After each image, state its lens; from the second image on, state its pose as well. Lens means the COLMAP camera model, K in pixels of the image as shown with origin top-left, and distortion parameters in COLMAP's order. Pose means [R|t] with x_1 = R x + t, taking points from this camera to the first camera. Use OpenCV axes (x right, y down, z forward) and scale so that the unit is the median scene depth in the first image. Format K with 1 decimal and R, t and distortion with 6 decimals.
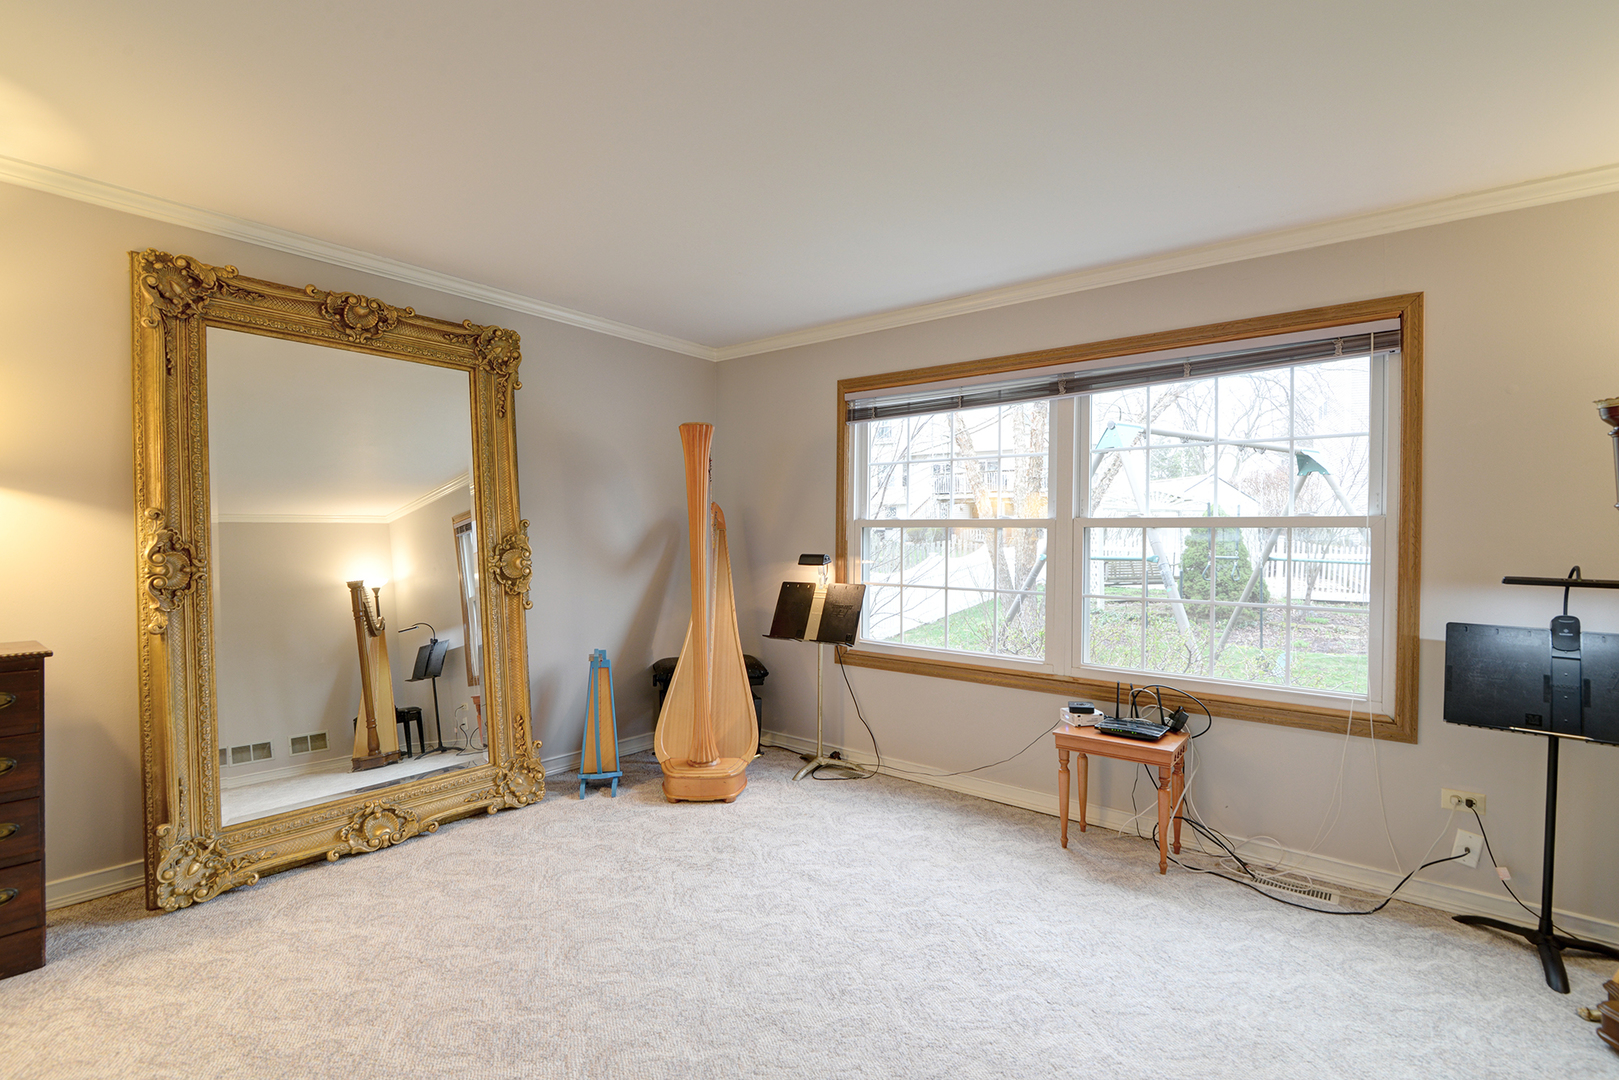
lens RADIAL K [[742.6, 0, 802.5], [0, 742.6, 539.8], [0, 0, 1]] dist [-0.018442, 0.000427]
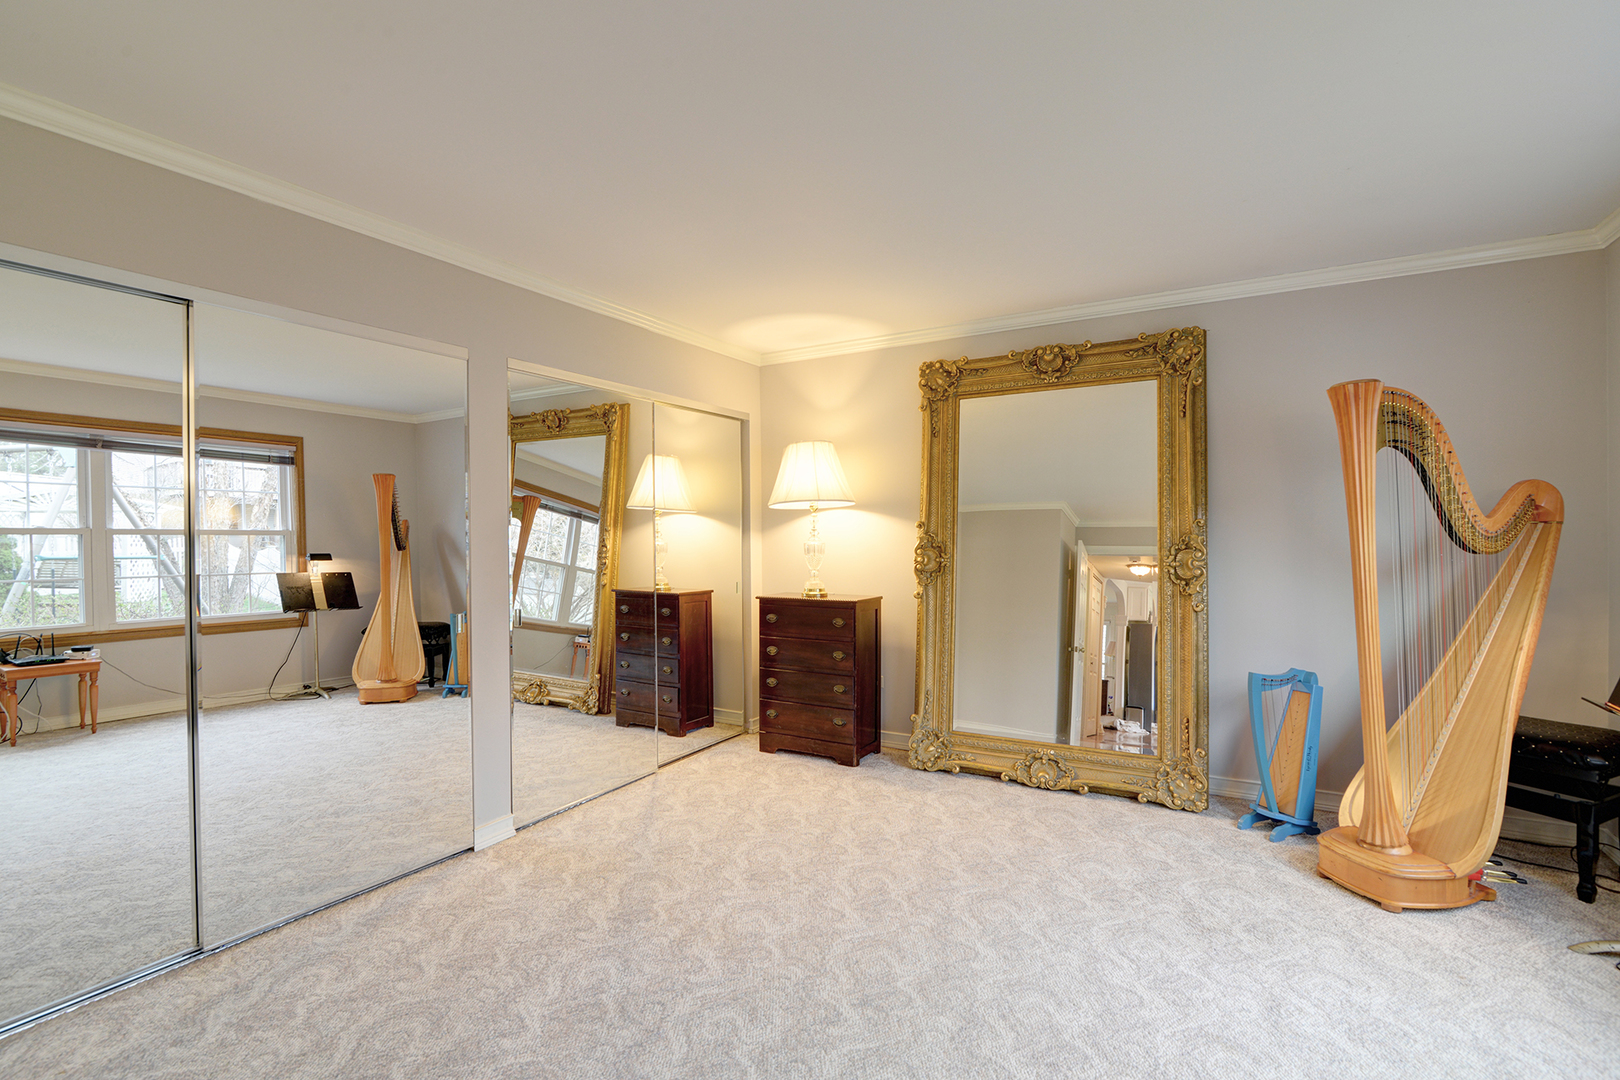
lens RADIAL K [[743.0, 0, 803.0], [0, 743.0, 539.8], [0, 0, 1]] dist [-0.018442, 0.000427]
pose [[0.154639, -0.002851, -0.987967, 0.609064], [0.002868, 0.999993, -0.002437, 0.001129], [0.987967, -0.002456, 0.154646, 0.411993]]
